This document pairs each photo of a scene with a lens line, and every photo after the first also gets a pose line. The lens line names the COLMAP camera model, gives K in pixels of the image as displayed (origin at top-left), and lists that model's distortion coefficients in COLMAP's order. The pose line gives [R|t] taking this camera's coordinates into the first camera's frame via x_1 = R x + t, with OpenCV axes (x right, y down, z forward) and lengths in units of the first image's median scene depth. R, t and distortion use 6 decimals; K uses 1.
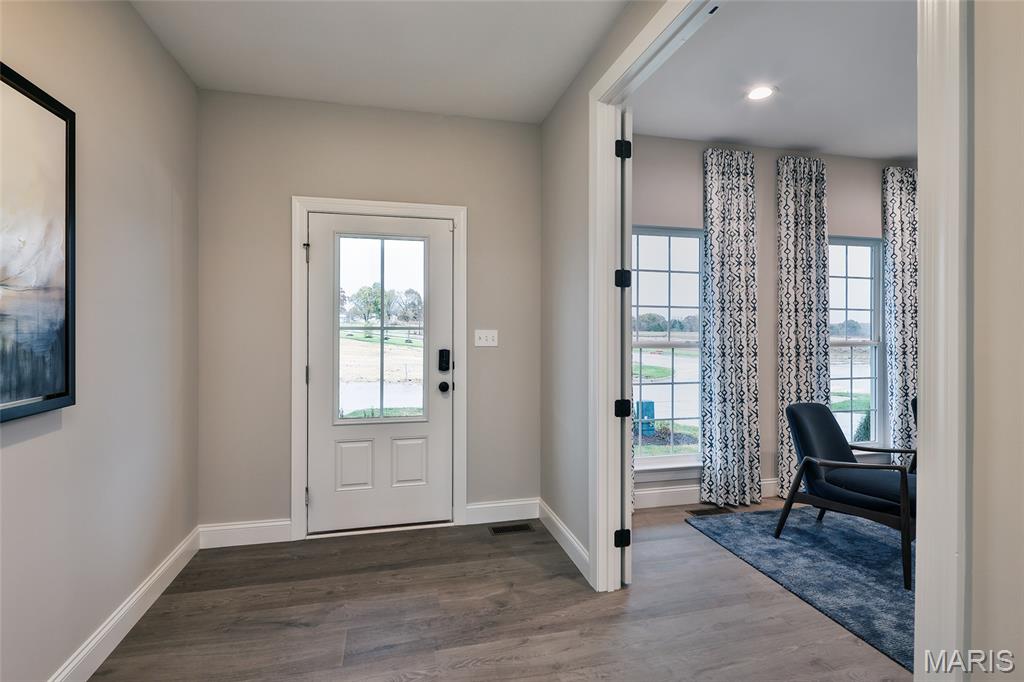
lens RADIAL K [[491.8, 0, 508.5], [0, 491.8, 326.1], [0, 0, 1]] dist [0.003844, -0.000447]
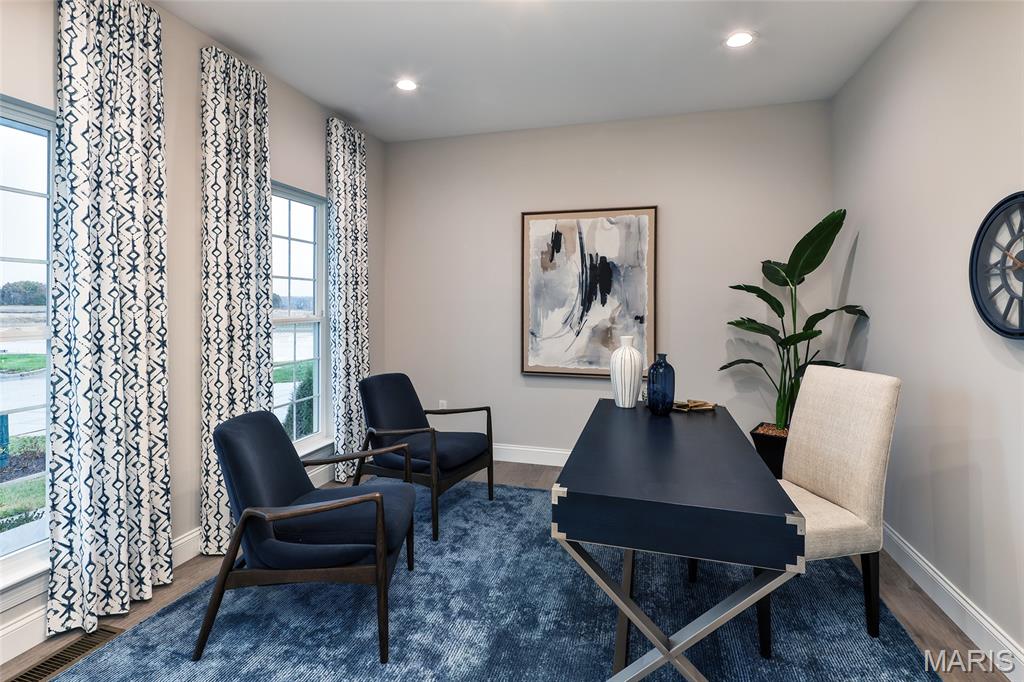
lens RADIAL K [[490.3, 0, 509.7], [0, 490.3, 300.5], [0, 0, 1]] dist [0.003642, -0.004359]
pose [[0.491870, 0.000411, 0.870669, 0.183135], [-0.002468, 0.999997, 0.000922, 0.001719], [-0.870665, -0.002602, 0.491869, 0.325889]]
